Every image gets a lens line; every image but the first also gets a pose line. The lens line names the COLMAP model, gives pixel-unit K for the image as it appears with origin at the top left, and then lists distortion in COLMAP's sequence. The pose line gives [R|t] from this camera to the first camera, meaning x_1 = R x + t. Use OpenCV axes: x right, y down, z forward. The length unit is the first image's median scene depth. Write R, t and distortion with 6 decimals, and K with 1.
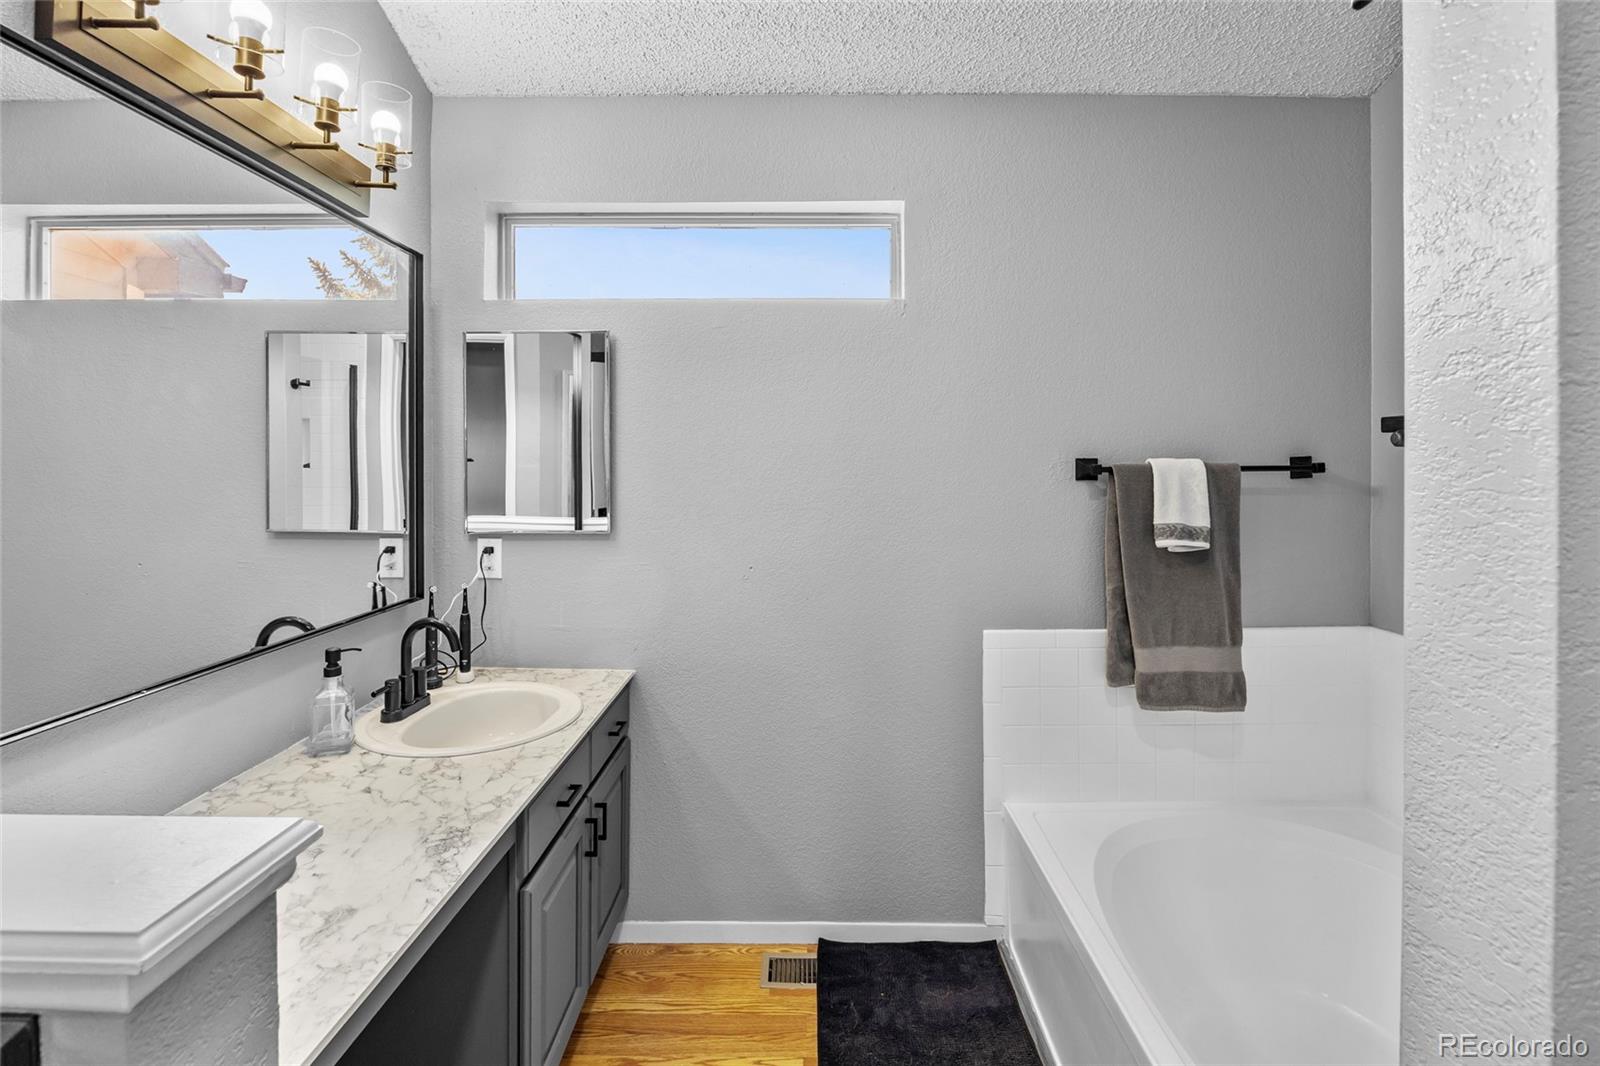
lens RADIAL K [[734.1, 0, 801.2], [0, 734.1, 472.9], [0, 0, 1]] dist [-0.023369, 0.000520]
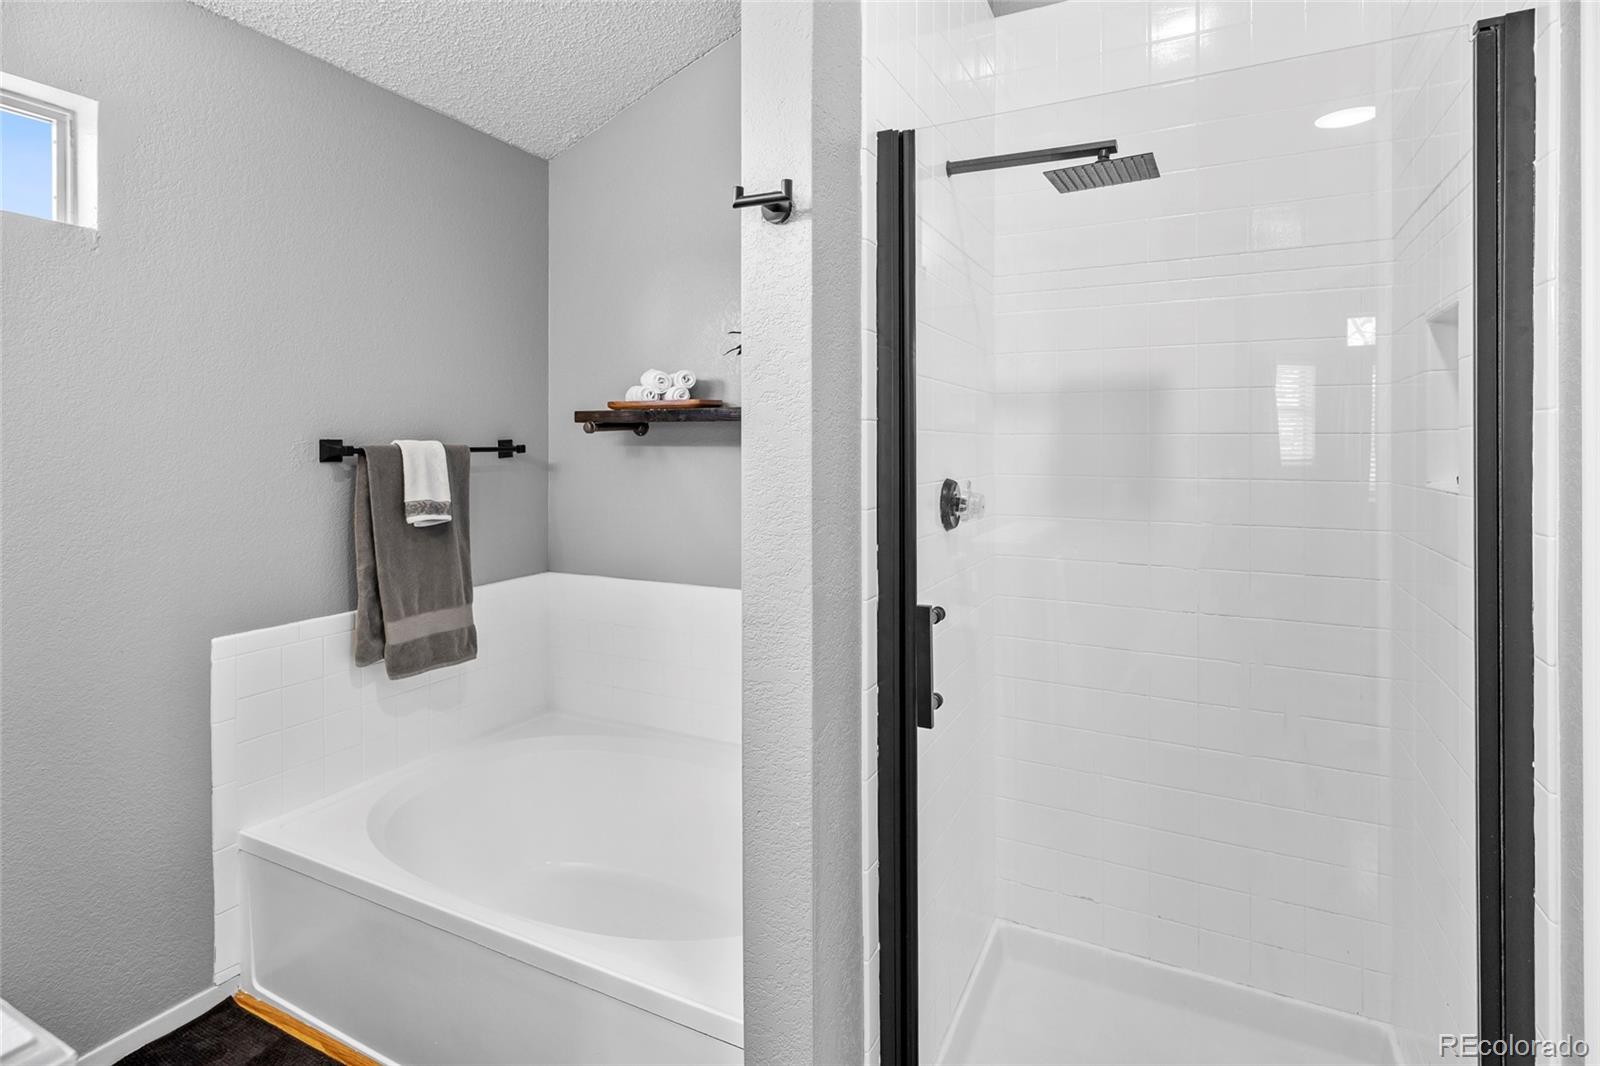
lens RADIAL K [[794.7, 0, 800.7], [0, 794.7, 460.2], [0, 0, 1]] dist [-0.013906, 0.000123]
pose [[0.438351, -0.013365, 0.898704, -0.294952], [0.009009, 0.999905, 0.010475, 0.002296], [-0.898759, 0.003504, 0.438430, -0.024804]]
